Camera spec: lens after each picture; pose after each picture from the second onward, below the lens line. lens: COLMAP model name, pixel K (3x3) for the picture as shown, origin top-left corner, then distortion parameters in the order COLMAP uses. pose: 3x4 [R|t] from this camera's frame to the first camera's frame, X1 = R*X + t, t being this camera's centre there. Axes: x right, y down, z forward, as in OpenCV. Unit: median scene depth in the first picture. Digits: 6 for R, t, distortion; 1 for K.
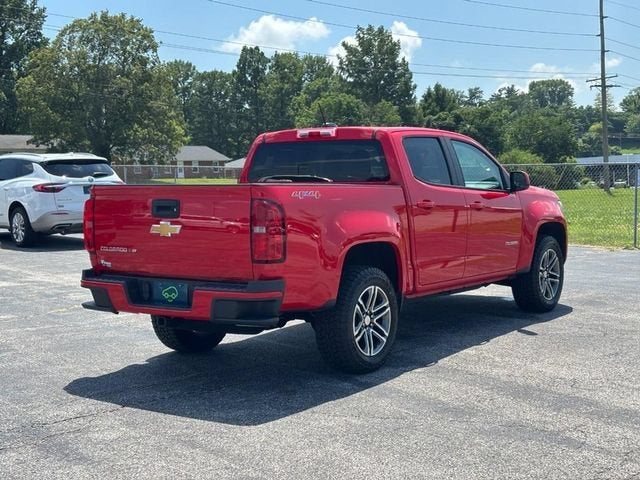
lens RADIAL K [[988.3, 0, 310.7], [0, 988.3, 239.8], [0, 0, 1]] dist [0.007056, 0.048003]
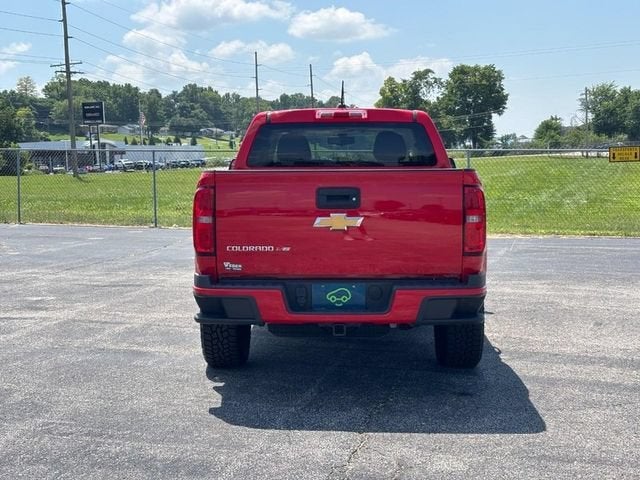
lens RADIAL K [[988.3, 0, 310.7], [0, 988.3, 239.8], [0, 0, 1]] dist [0.007056, 0.048003]
pose [[0.843968, -0.036920, 0.535121, -0.584112], [0.029053, 0.999310, 0.023125, -0.014693], [-0.535606, -0.003970, 0.844459, 0.270473]]
